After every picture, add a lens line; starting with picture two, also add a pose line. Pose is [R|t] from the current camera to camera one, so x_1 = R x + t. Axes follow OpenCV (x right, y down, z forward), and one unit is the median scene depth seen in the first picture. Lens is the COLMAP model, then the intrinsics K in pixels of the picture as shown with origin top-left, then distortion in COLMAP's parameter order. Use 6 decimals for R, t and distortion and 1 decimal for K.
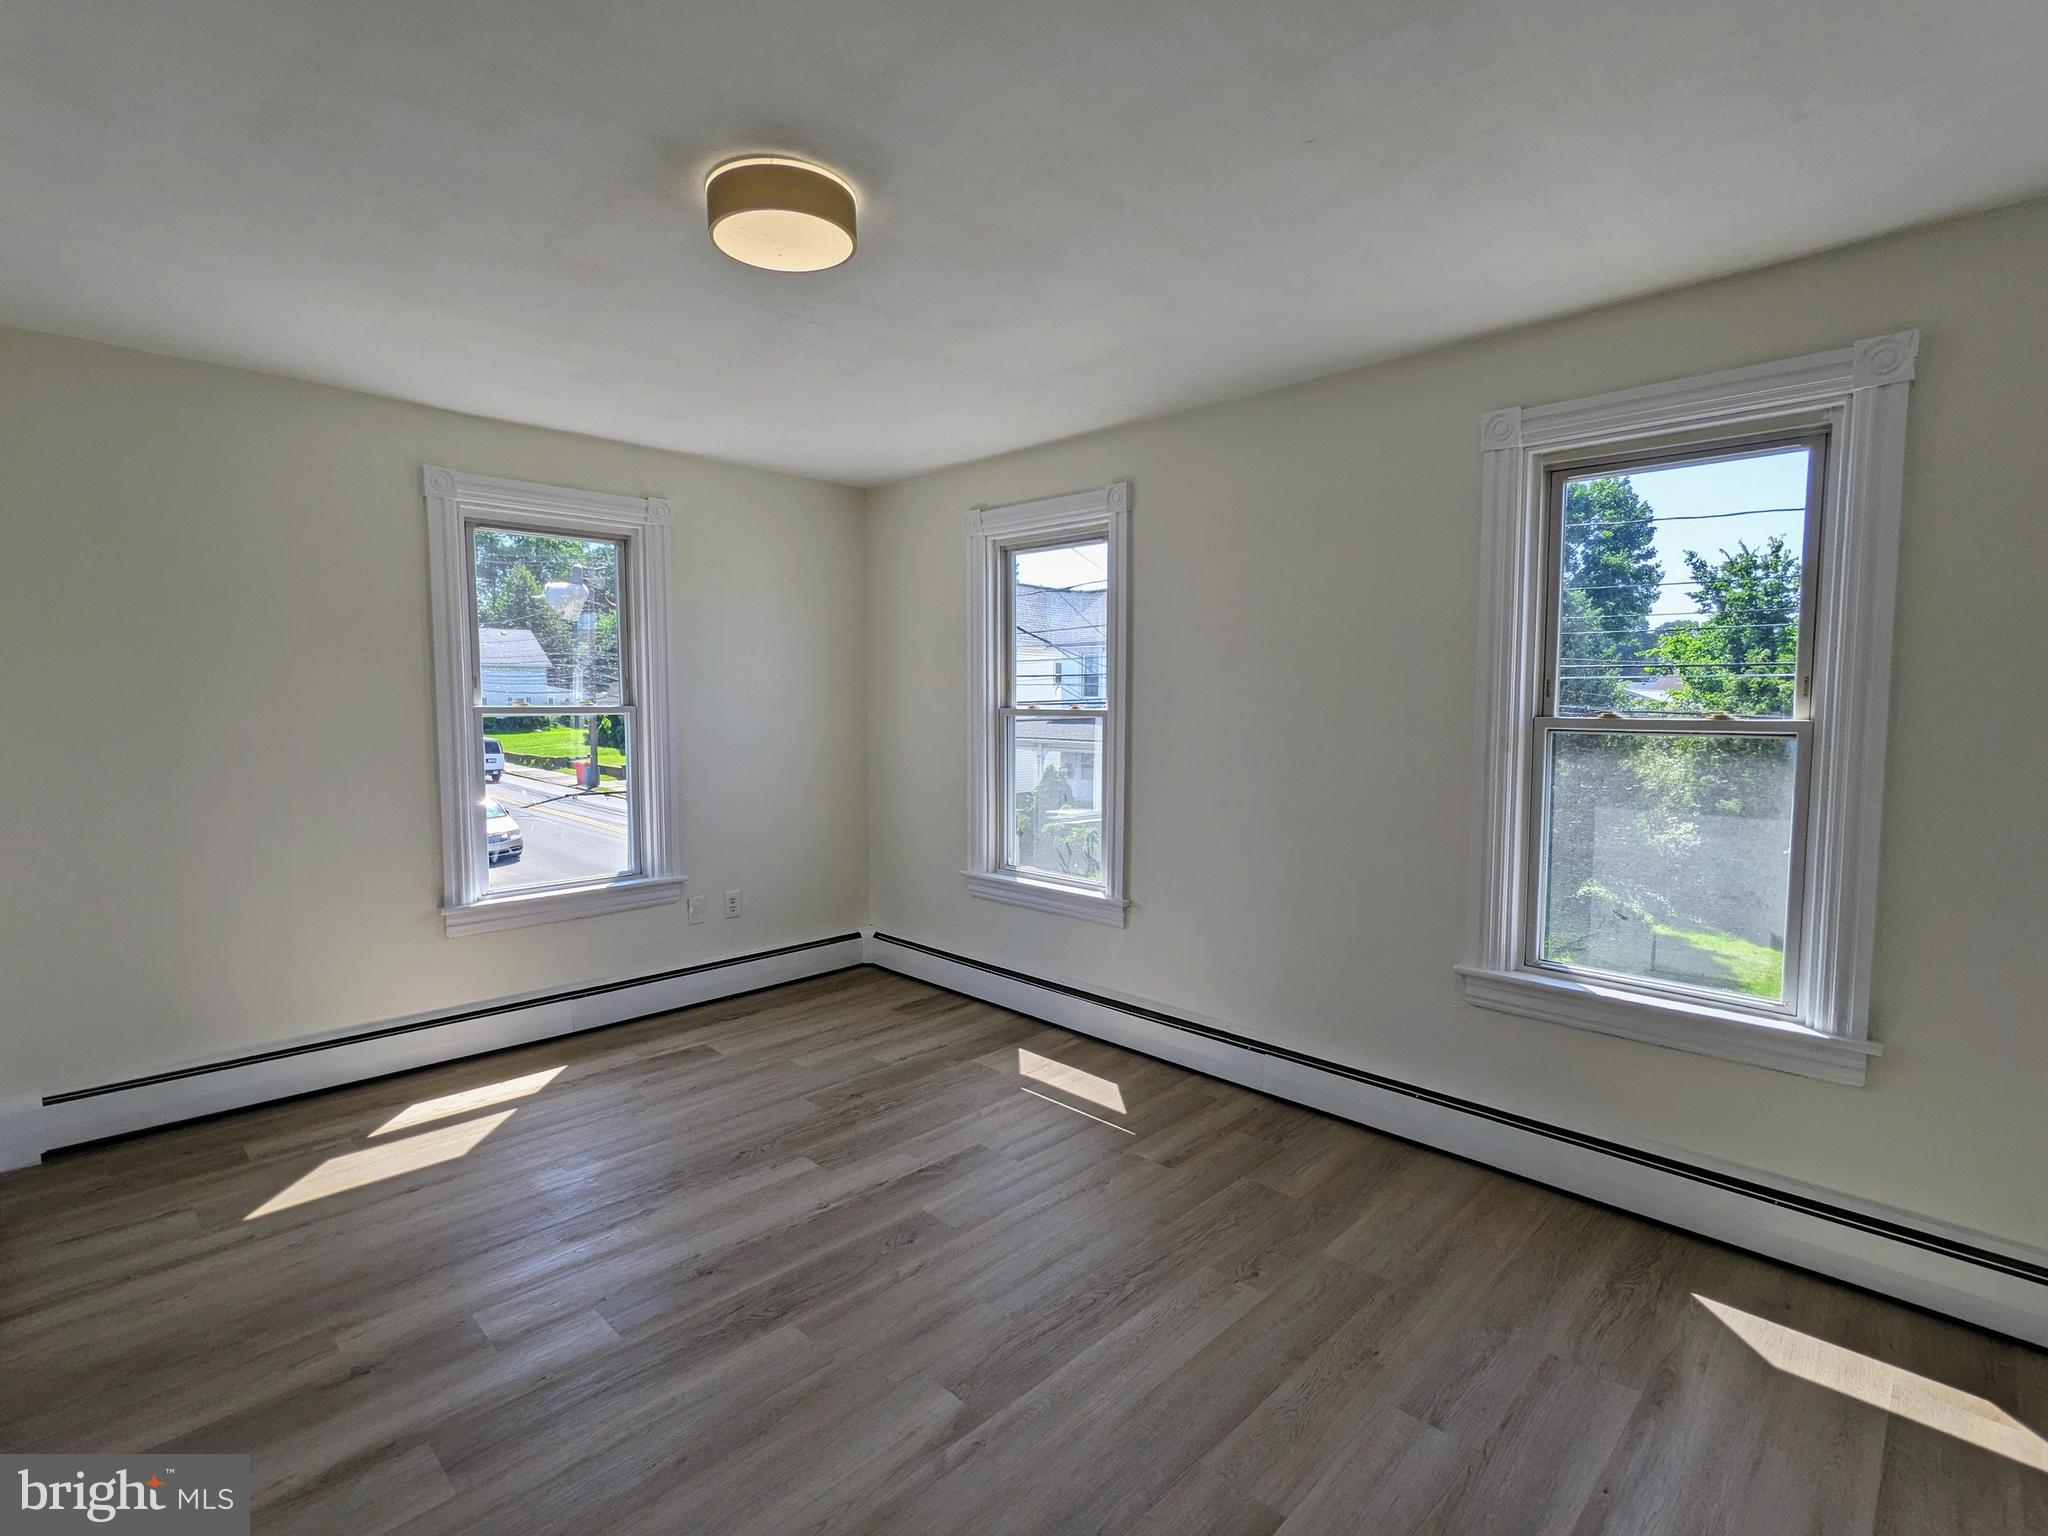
lens RADIAL K [[988.1, 0, 1036.6], [0, 988.1, 760.4], [0, 0, 1]] dist [0.000708, 0.000813]
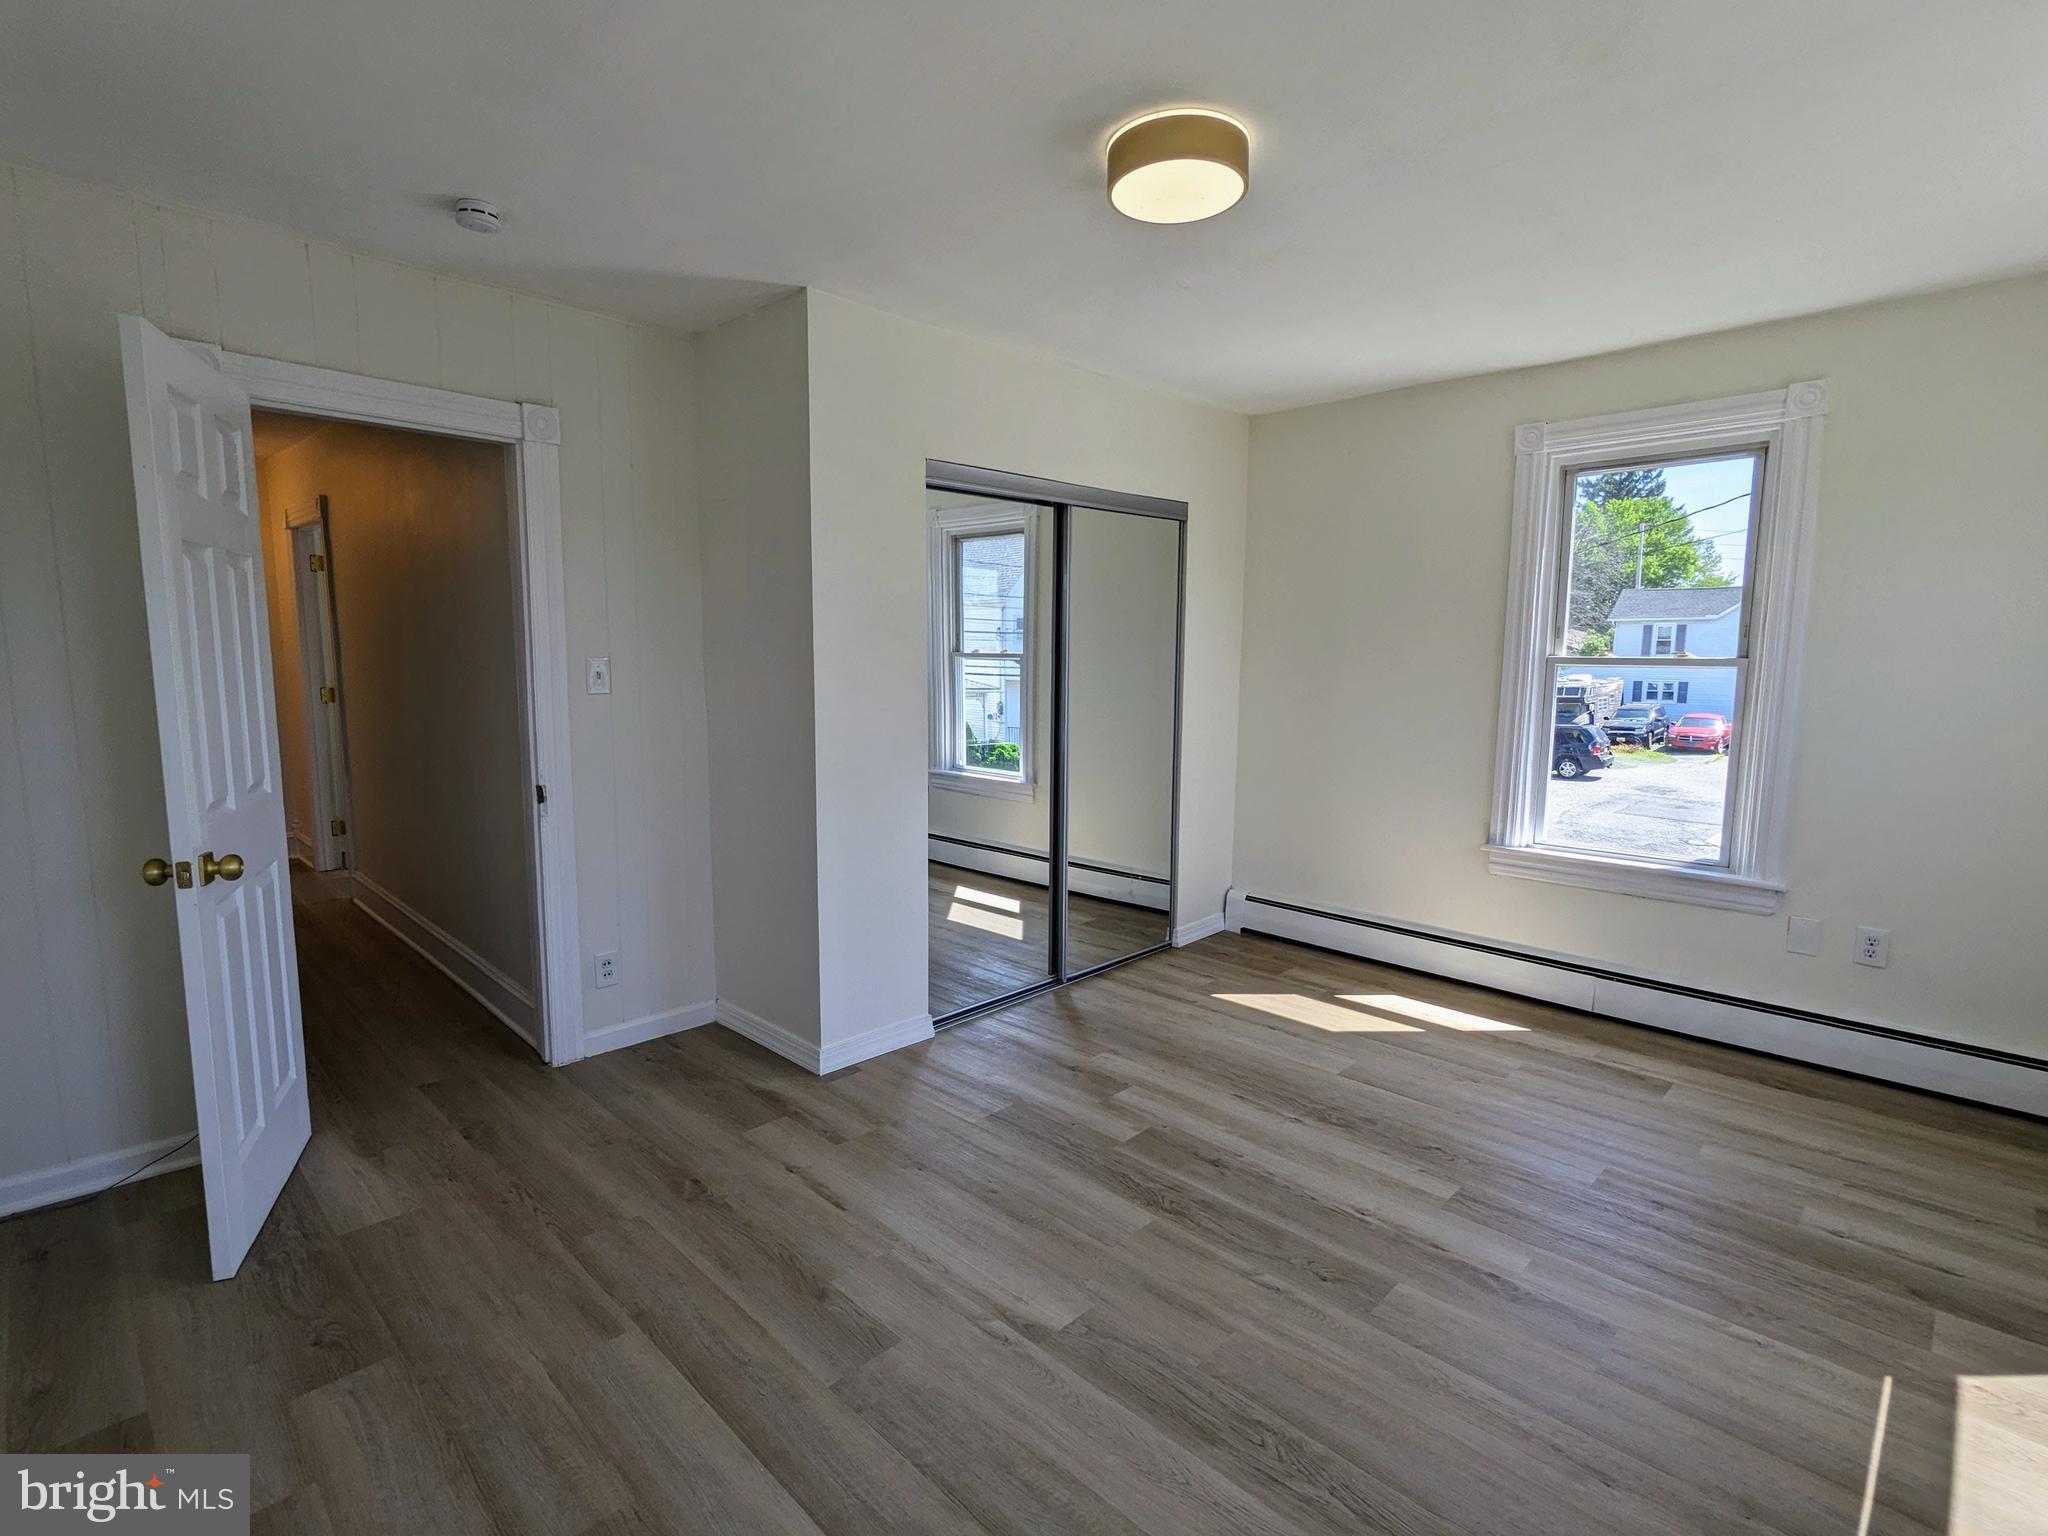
lens RADIAL K [[988.1, 0, 1020.0], [0, 988.1, 768.4], [0, 0, 1]] dist [0.000708, 0.000813]
pose [[-0.013258, 0.114825, -0.993297, 0.496677], [-0.070575, 0.990800, 0.115478, -0.022490], [0.997418, 0.071633, -0.005032, 0.524126]]
